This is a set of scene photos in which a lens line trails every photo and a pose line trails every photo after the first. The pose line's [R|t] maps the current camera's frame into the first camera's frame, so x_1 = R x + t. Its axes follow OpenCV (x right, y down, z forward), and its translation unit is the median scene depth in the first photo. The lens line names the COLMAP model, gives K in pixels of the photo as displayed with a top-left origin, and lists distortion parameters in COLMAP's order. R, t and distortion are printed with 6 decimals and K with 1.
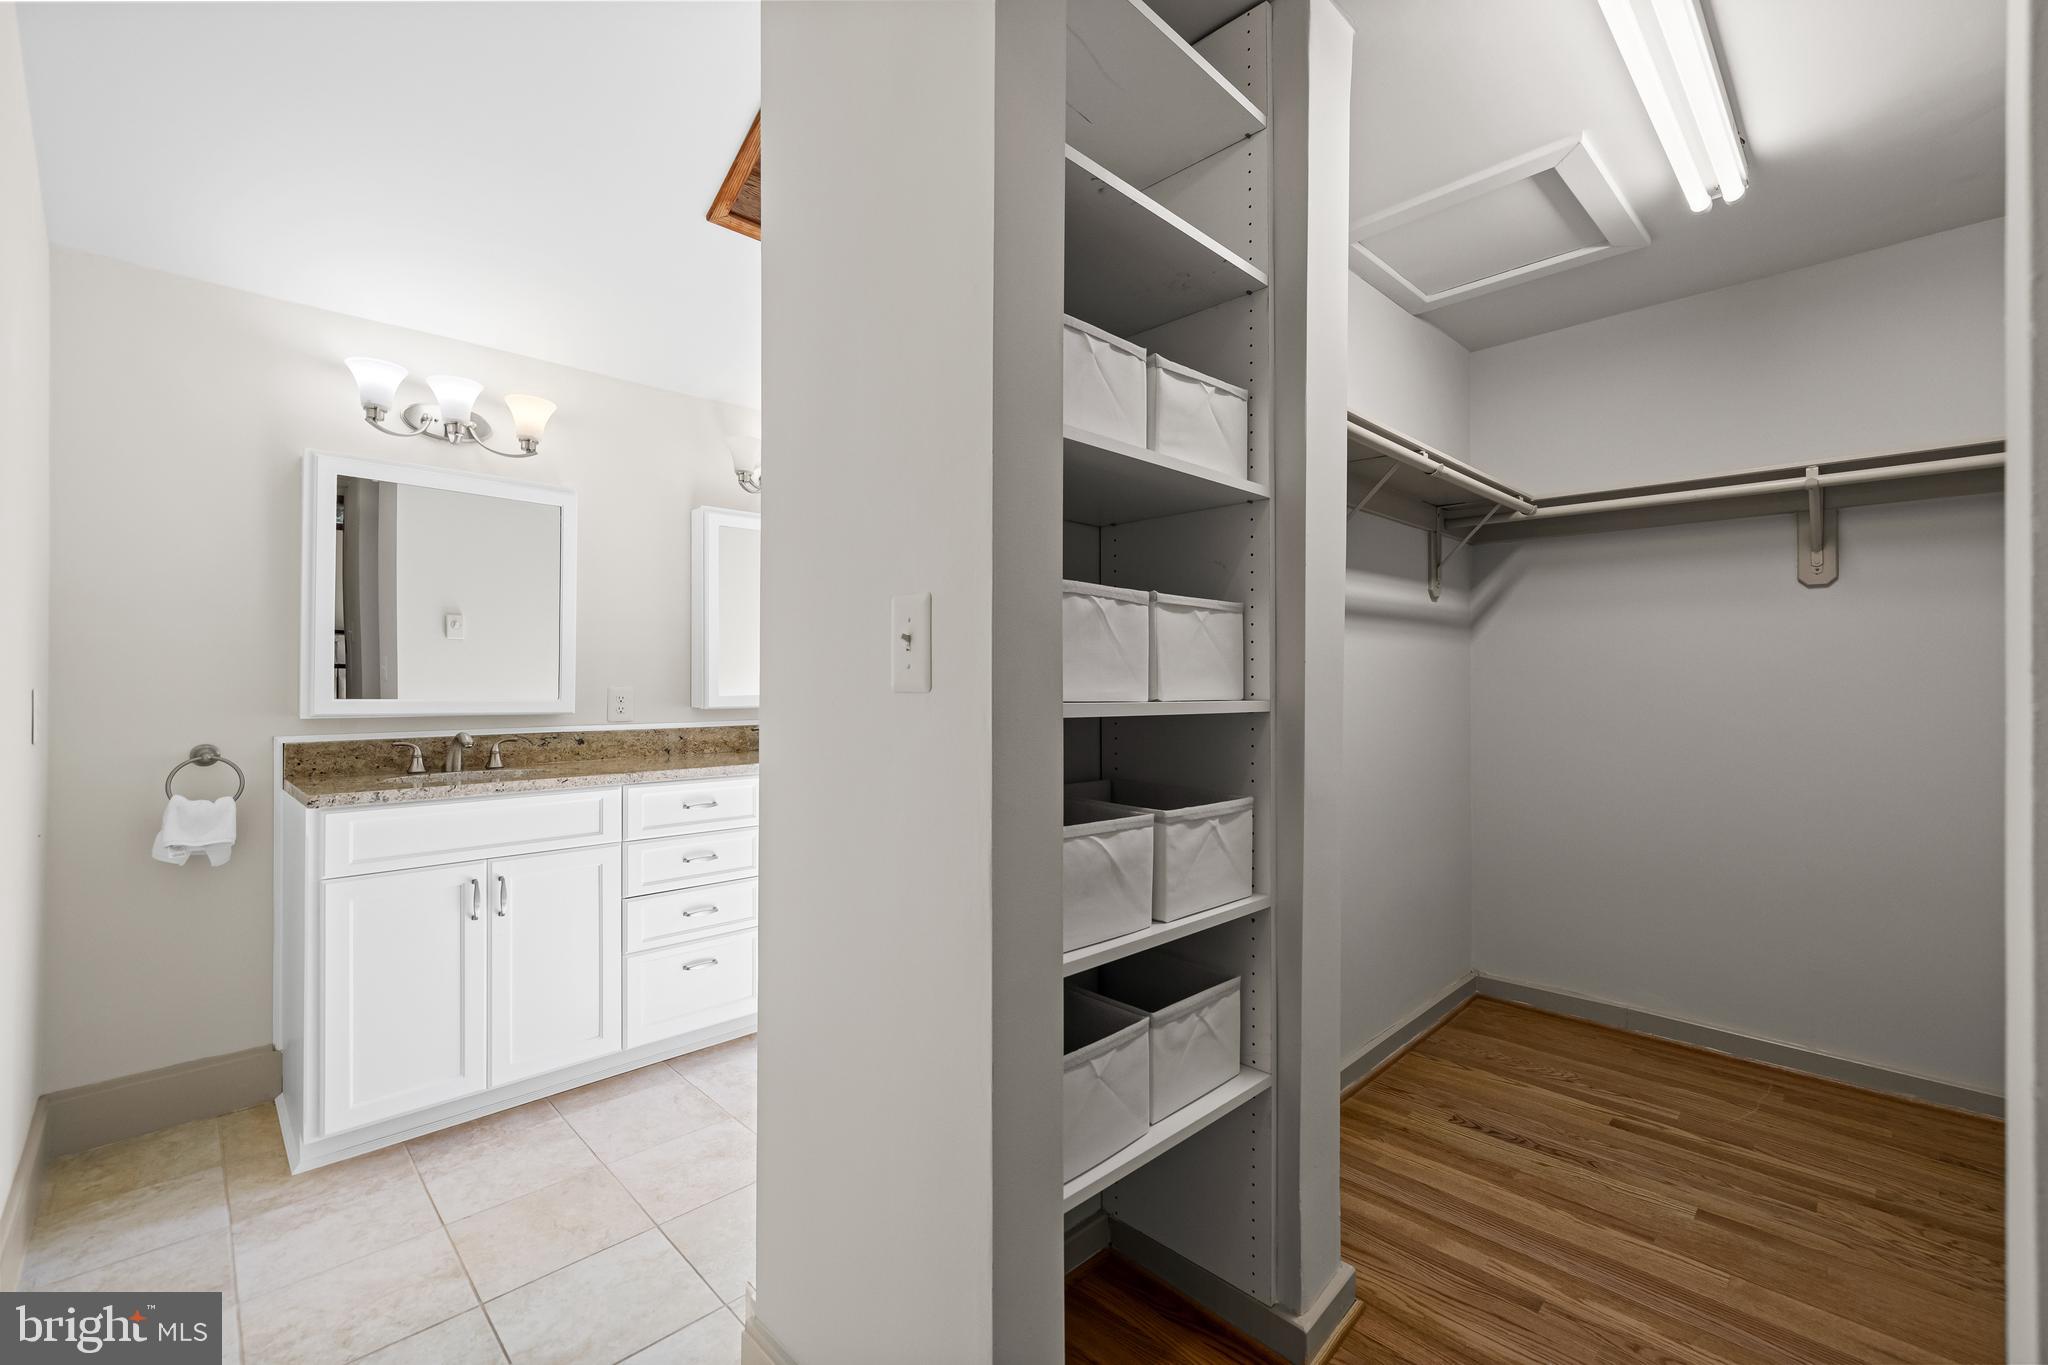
lens RADIAL K [[869.1, 0, 1027.0], [0, 869.1, 678.2], [0, 0, 1]] dist [0.001196, 0.000651]
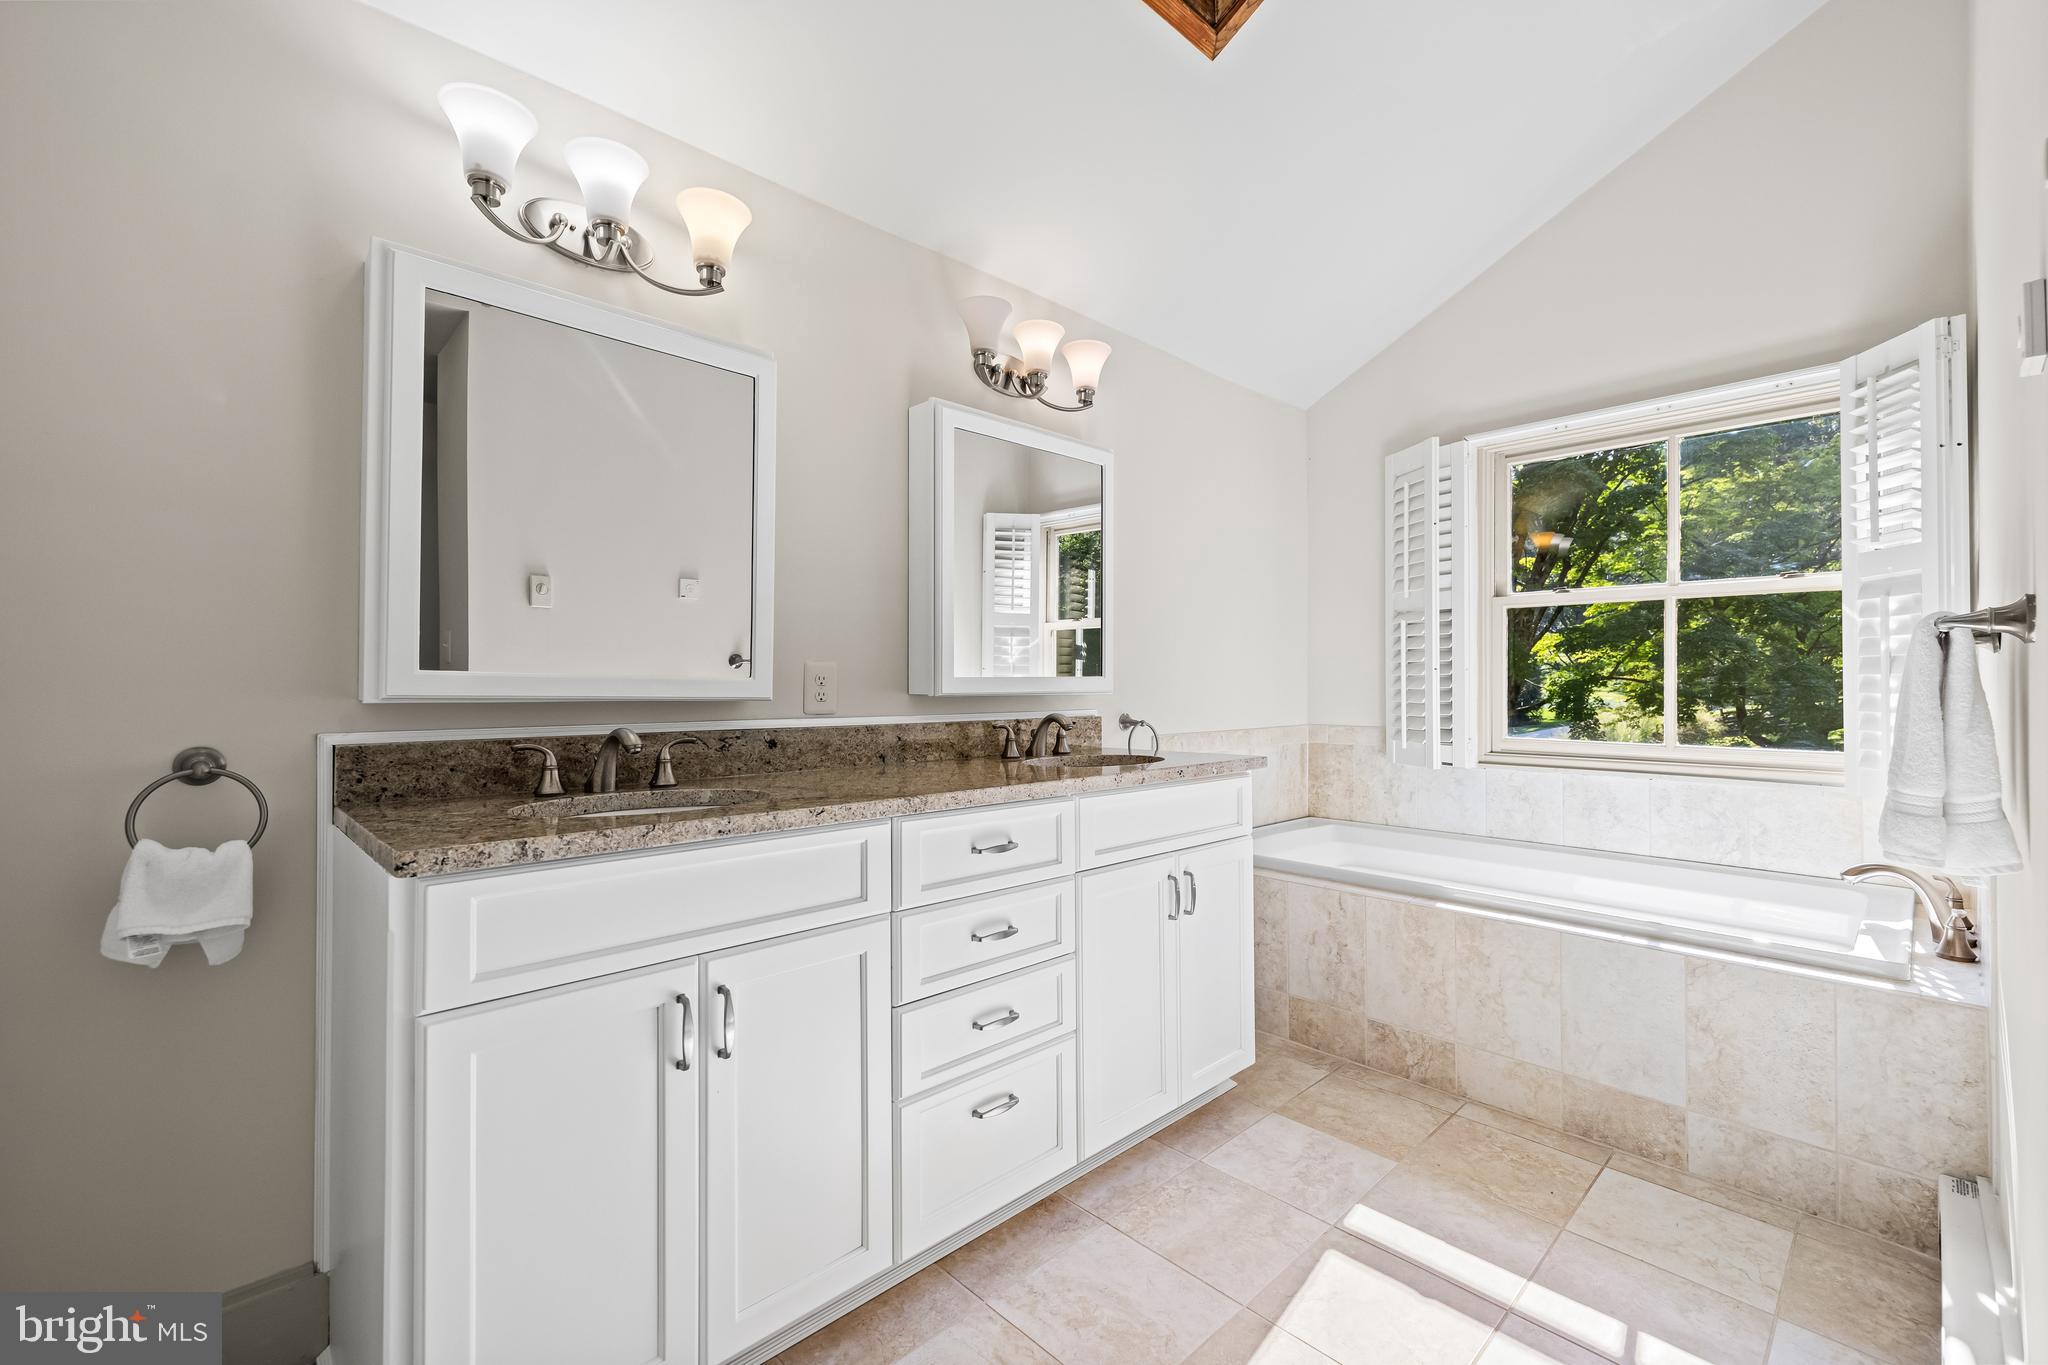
lens RADIAL K [[869.1, 0, 1023.1], [0, 869.1, 679.0], [0, 0, 1]] dist [0.001196, 0.000651]
pose [[0.999869, 0.000831, -0.016139, -0.367948], [-0.000872, 0.999996, -0.002534, 0.030198], [0.016137, 0.002548, 0.999867, 0.407564]]
